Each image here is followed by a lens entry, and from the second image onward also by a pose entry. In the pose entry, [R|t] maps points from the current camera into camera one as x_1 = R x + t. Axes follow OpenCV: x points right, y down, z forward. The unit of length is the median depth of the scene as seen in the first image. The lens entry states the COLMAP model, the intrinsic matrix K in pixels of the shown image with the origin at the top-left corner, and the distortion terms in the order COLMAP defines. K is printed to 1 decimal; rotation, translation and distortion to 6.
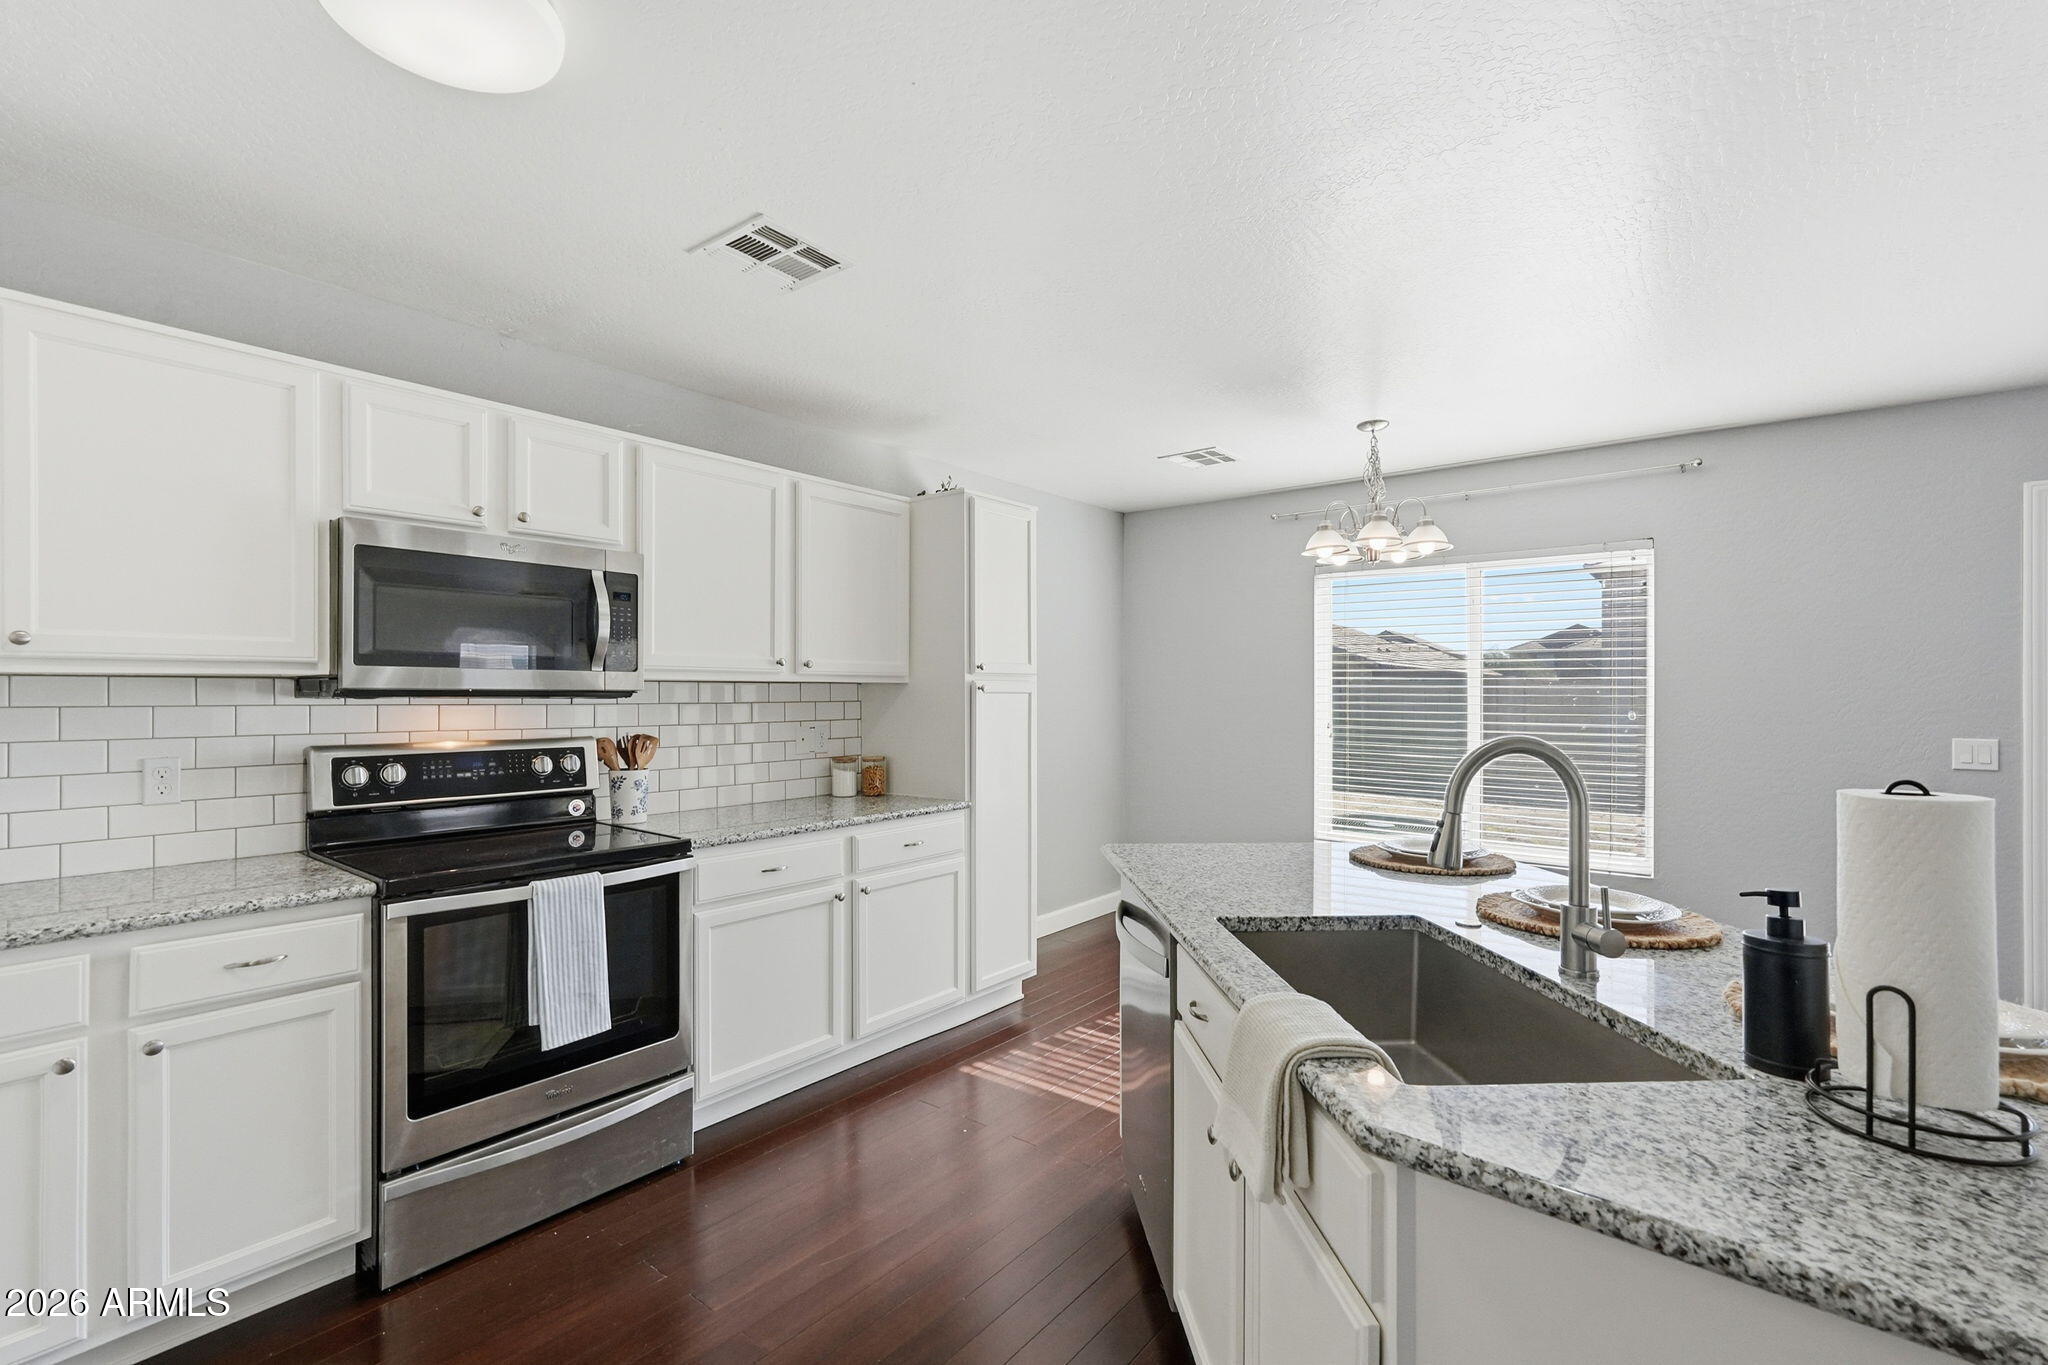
lens RADIAL K [[910.0, 0, 1030.0], [0, 910.0, 688.4], [0, 0, 1]] dist [-0.009836, 0.002100]
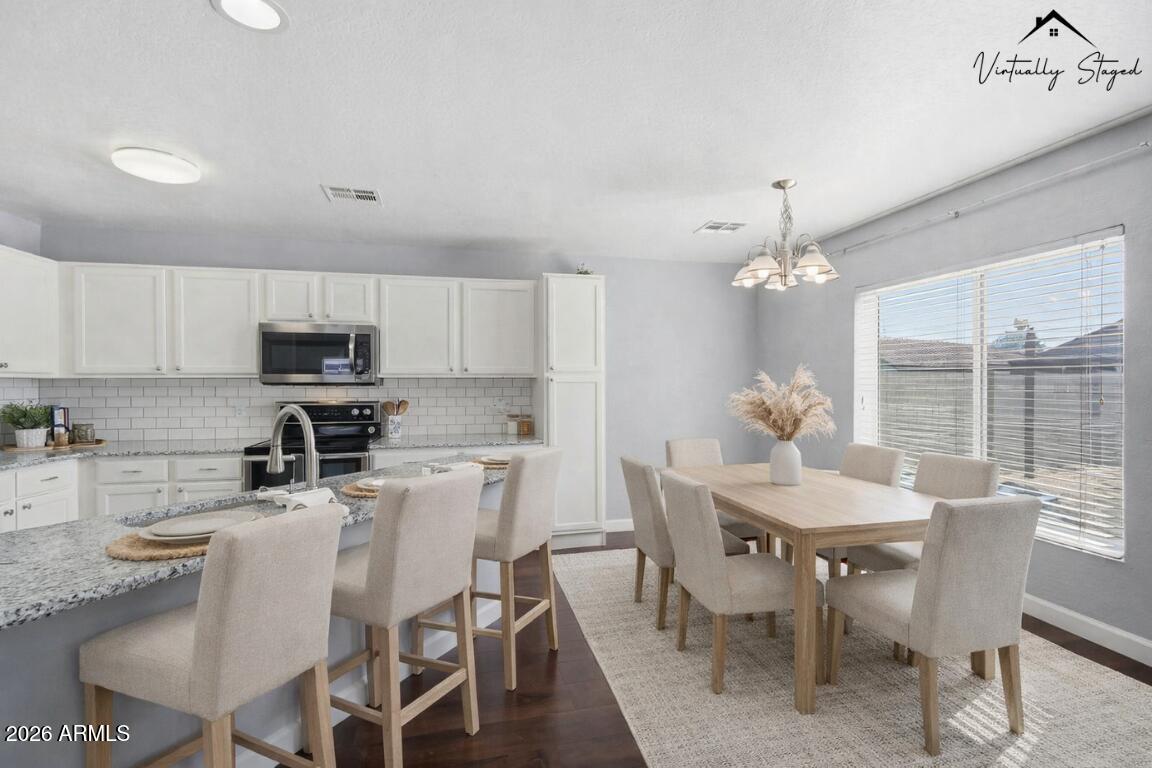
lens RADIAL K [[511.9, 0, 577.5], [0, 511.9, 383.9], [0, 0, 1]] dist [-0.009836, 0.002100]
pose [[0.773935, 0.001684, -0.633263, 0.820398], [0.006679, 0.999919, 0.010822, -0.004529], [0.633230, -0.012605, 0.773861, 0.285930]]
